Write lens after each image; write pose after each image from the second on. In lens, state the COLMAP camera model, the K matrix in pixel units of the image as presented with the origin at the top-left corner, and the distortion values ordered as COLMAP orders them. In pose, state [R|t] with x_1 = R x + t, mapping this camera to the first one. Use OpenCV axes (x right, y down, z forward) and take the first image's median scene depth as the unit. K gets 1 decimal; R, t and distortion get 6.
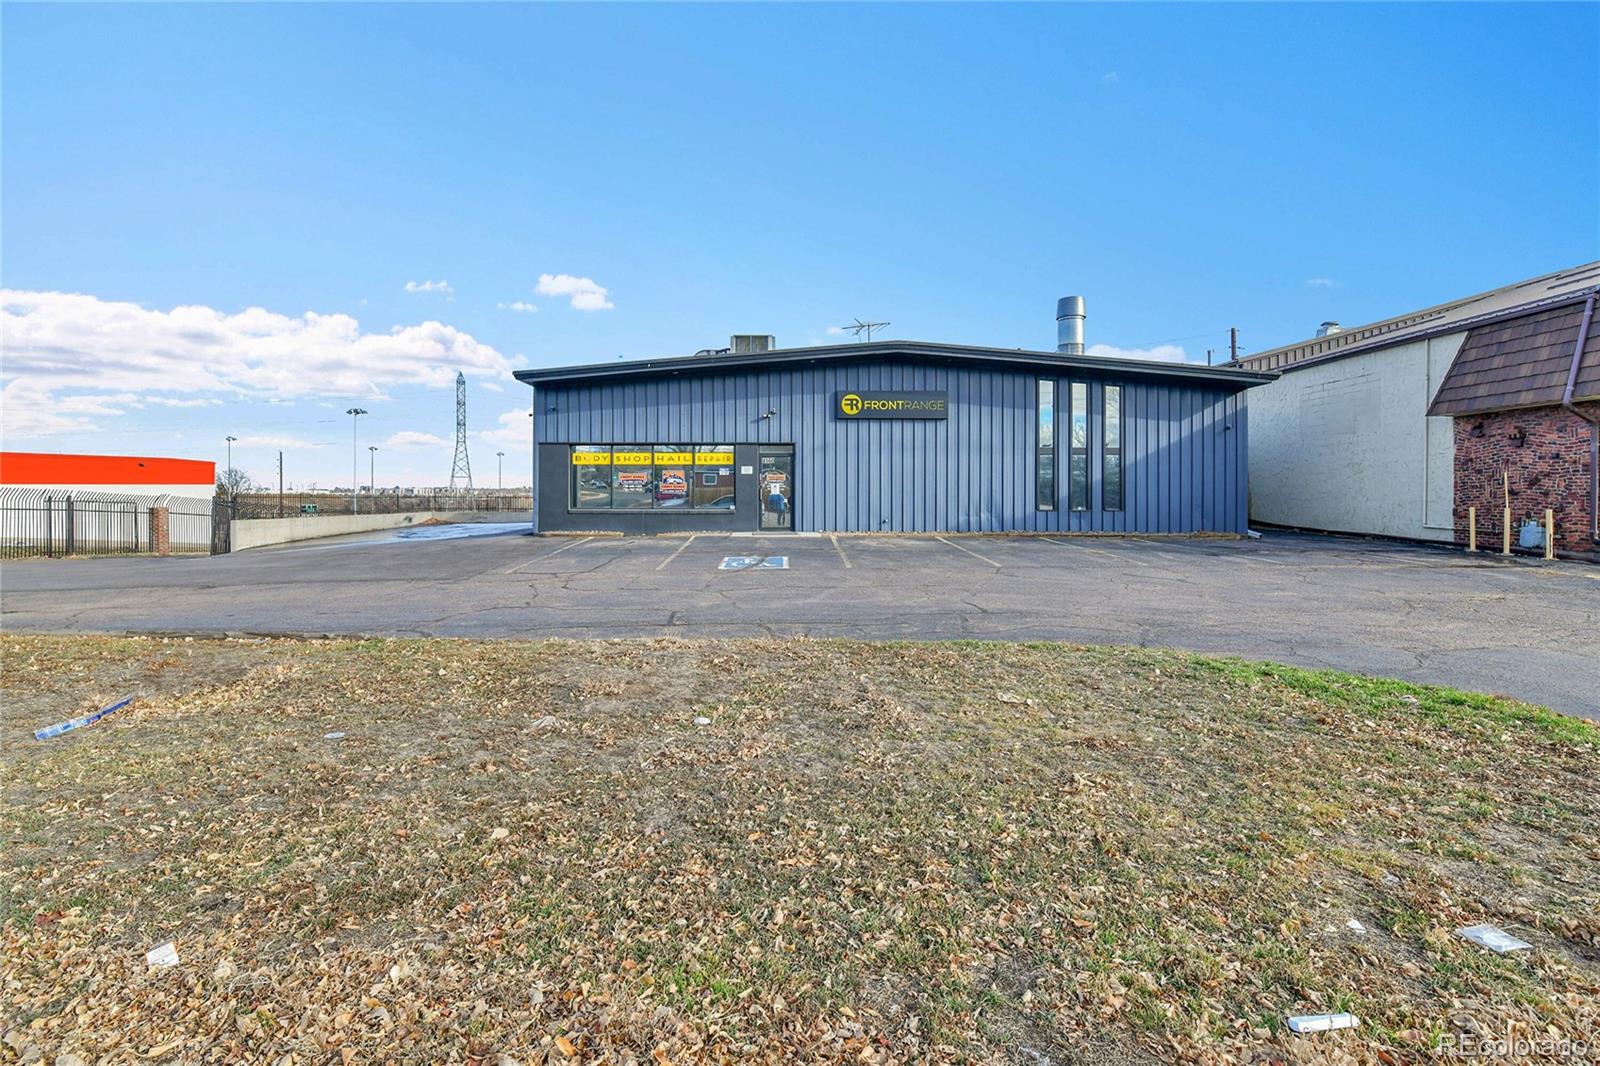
lens RADIAL K [[720.2, 0, 803.9], [0, 720.2, 506.4], [0, 0, 1]] dist [-0.002300, -0.000712]
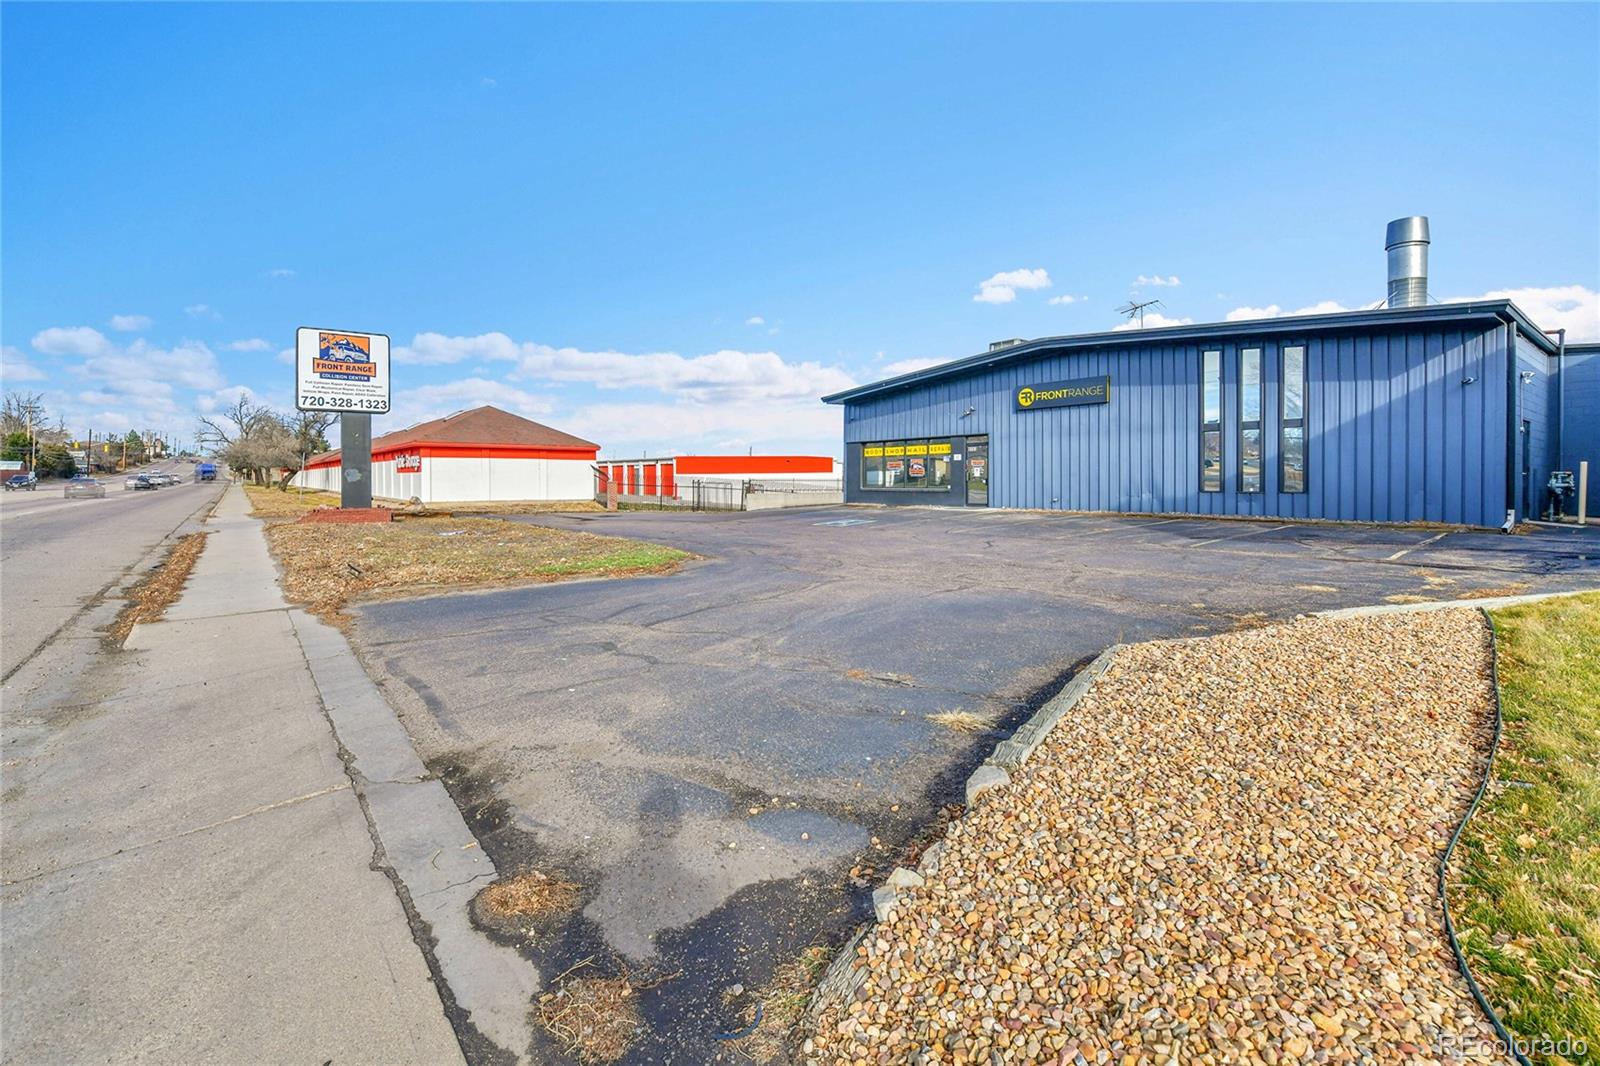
lens RADIAL K [[720.2, 0, 803.9], [0, 720.2, 506.4], [0, 0, 1]] dist [-0.002300, -0.000712]
pose [[0.625174, 0.025414, -0.780071, 0.732831], [-0.008508, 0.999632, 0.025749, 0.004824], [0.780439, -0.009461, 0.625161, 0.010903]]
